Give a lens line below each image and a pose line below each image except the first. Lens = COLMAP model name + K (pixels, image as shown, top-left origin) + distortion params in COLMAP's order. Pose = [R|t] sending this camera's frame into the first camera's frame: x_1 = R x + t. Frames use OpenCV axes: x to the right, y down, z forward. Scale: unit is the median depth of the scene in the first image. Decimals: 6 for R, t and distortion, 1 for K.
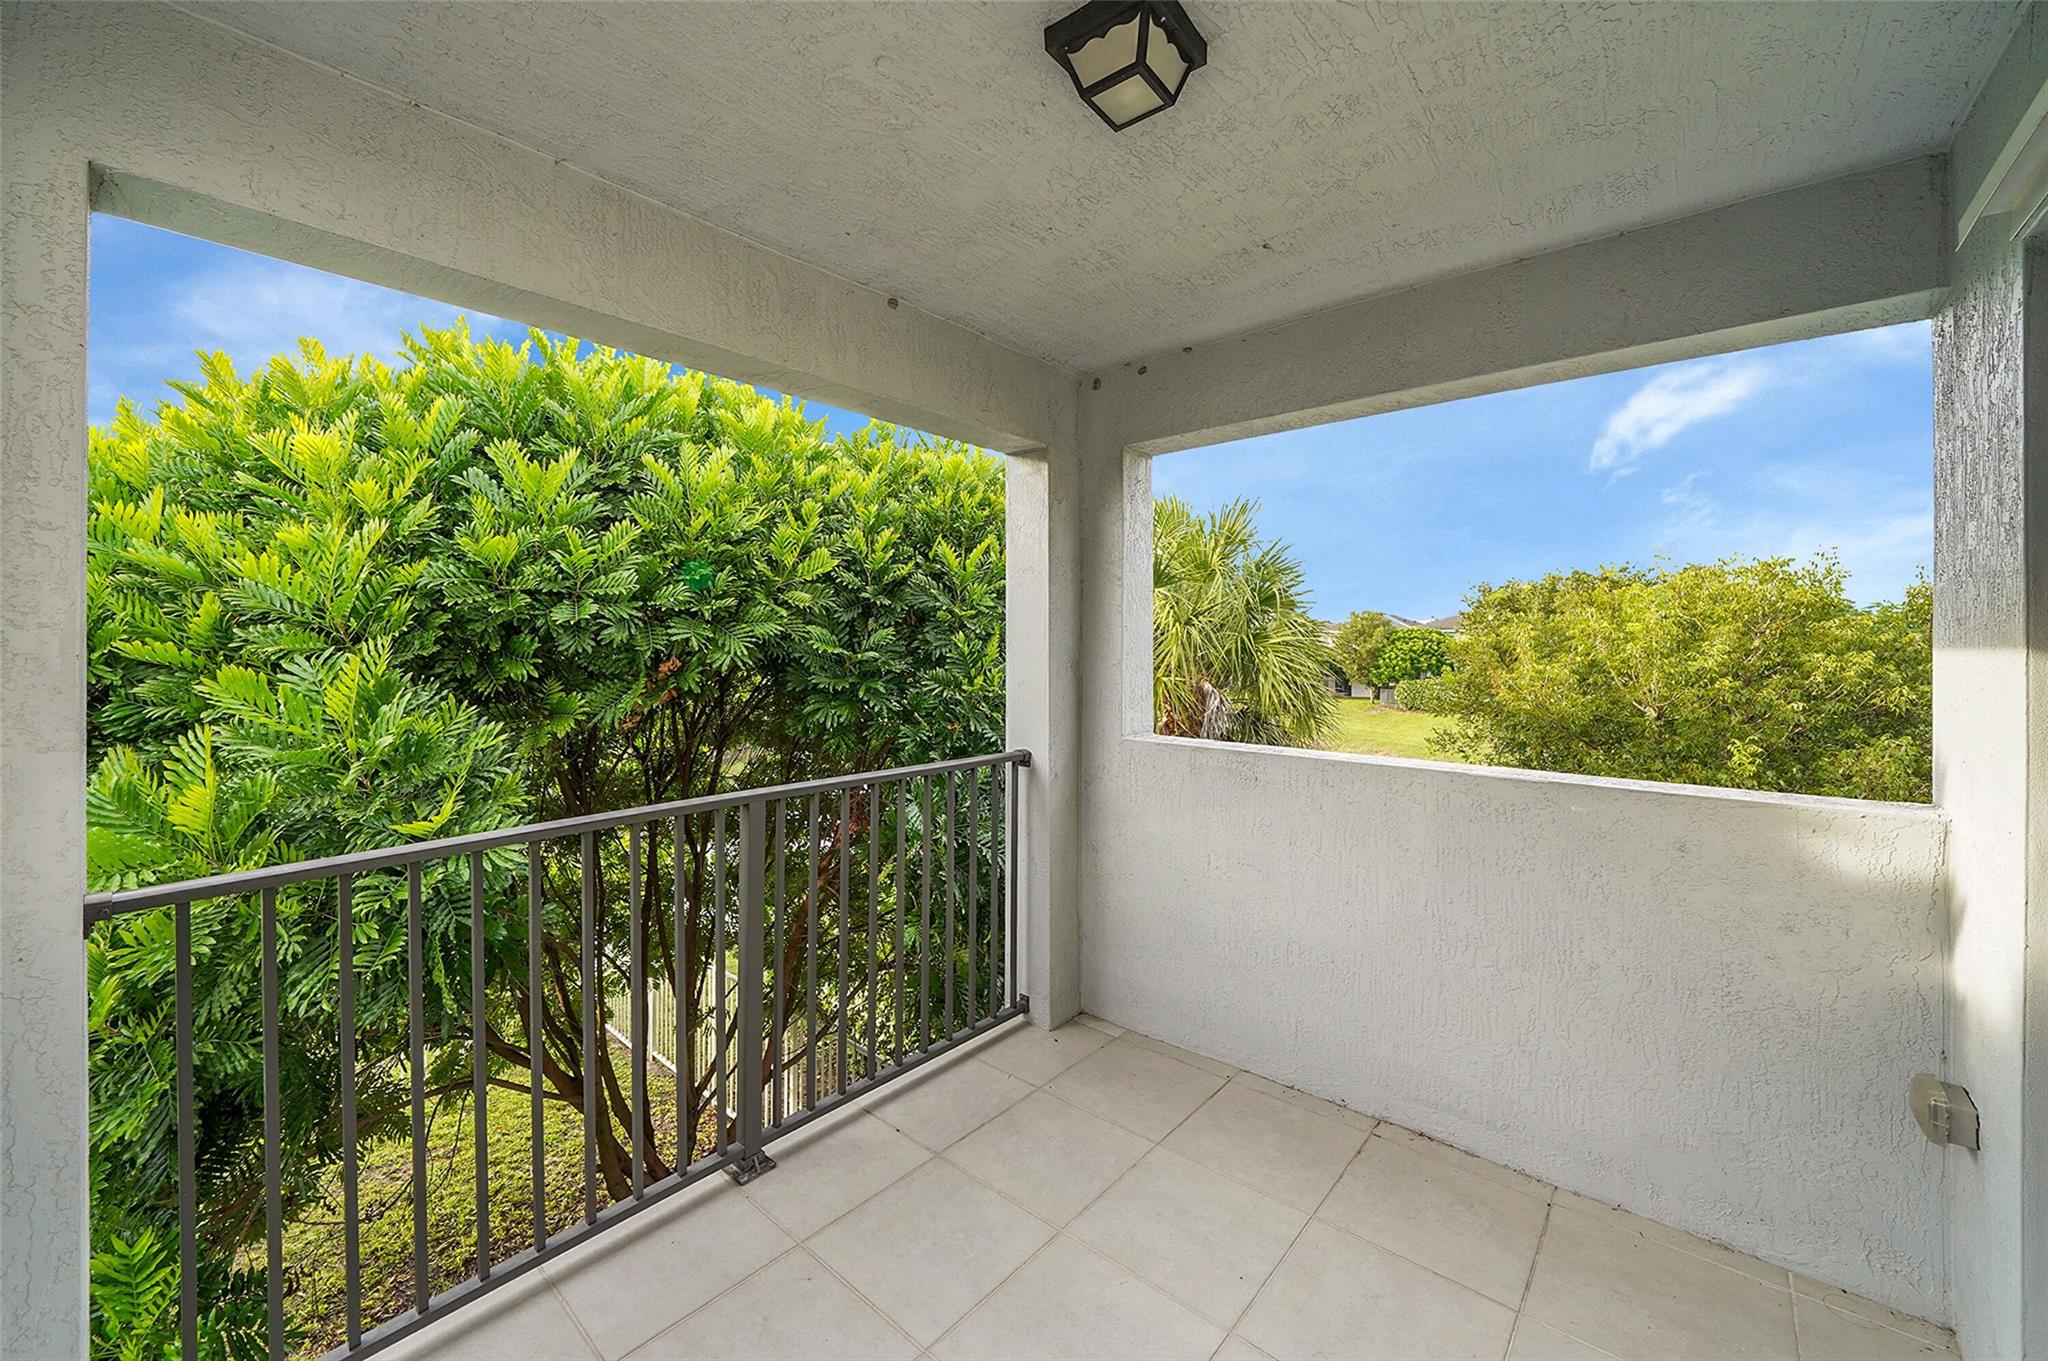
lens RADIAL K [[776.4, 0, 1027.5], [0, 776.4, 641.7], [0, 0, 1]] dist [-0.002782, -0.000212]
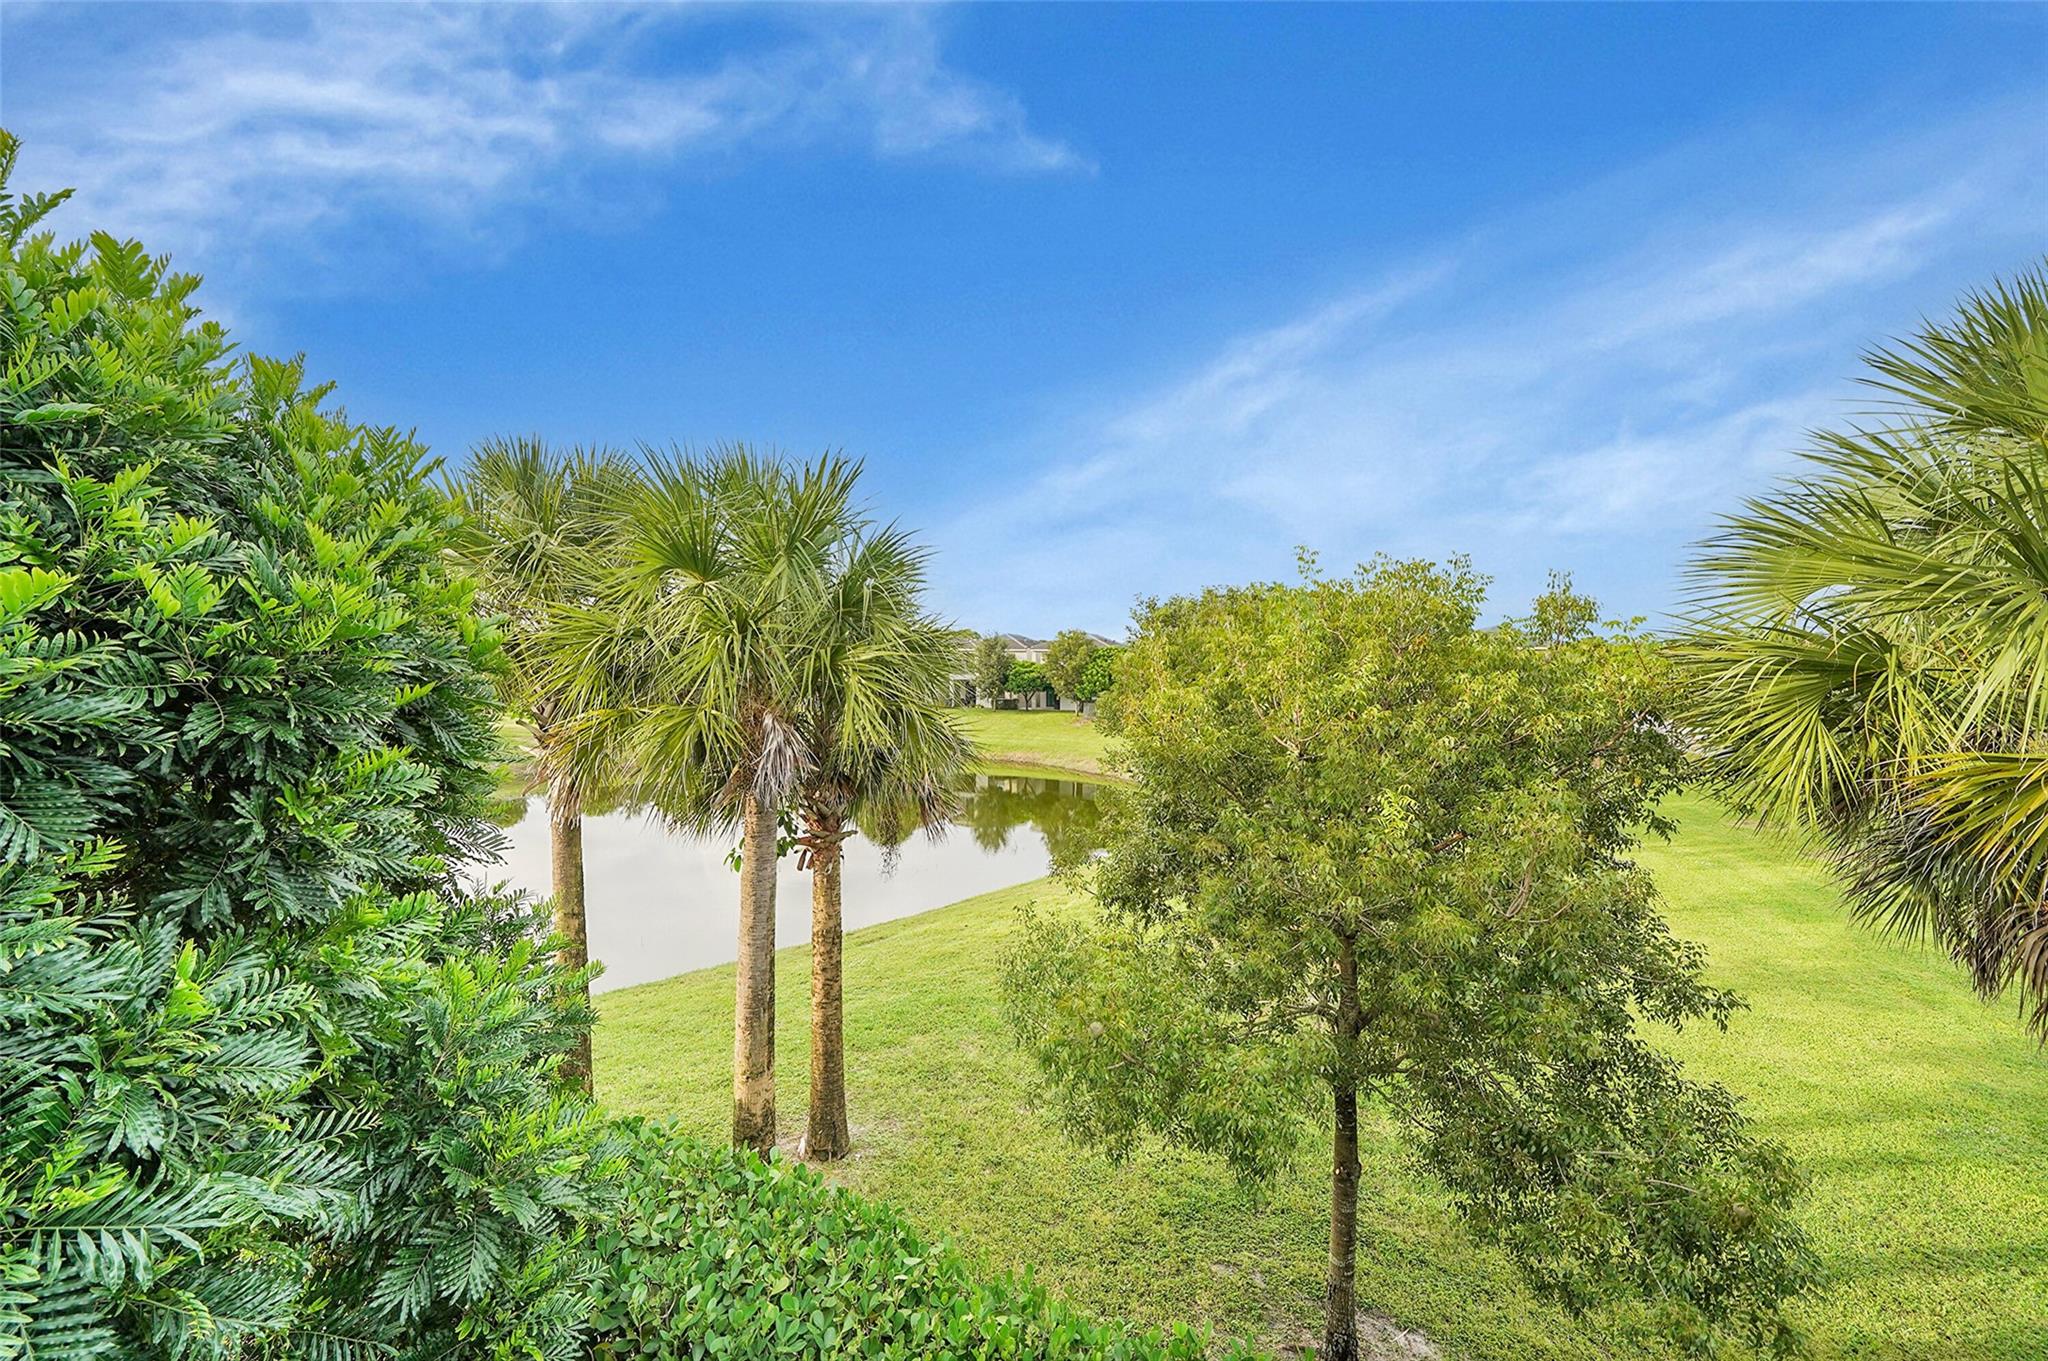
lens RADIAL K [[776.4, 0, 1018.0], [0, 776.4, 677.2], [0, 0, 1]] dist [-0.002782, -0.000212]
pose [[0.942520, -0.004822, 0.334114, 0.279573], [-0.003144, 0.999724, 0.023297, 0.001030], [-0.334134, -0.023008, 0.942245, 0.353951]]
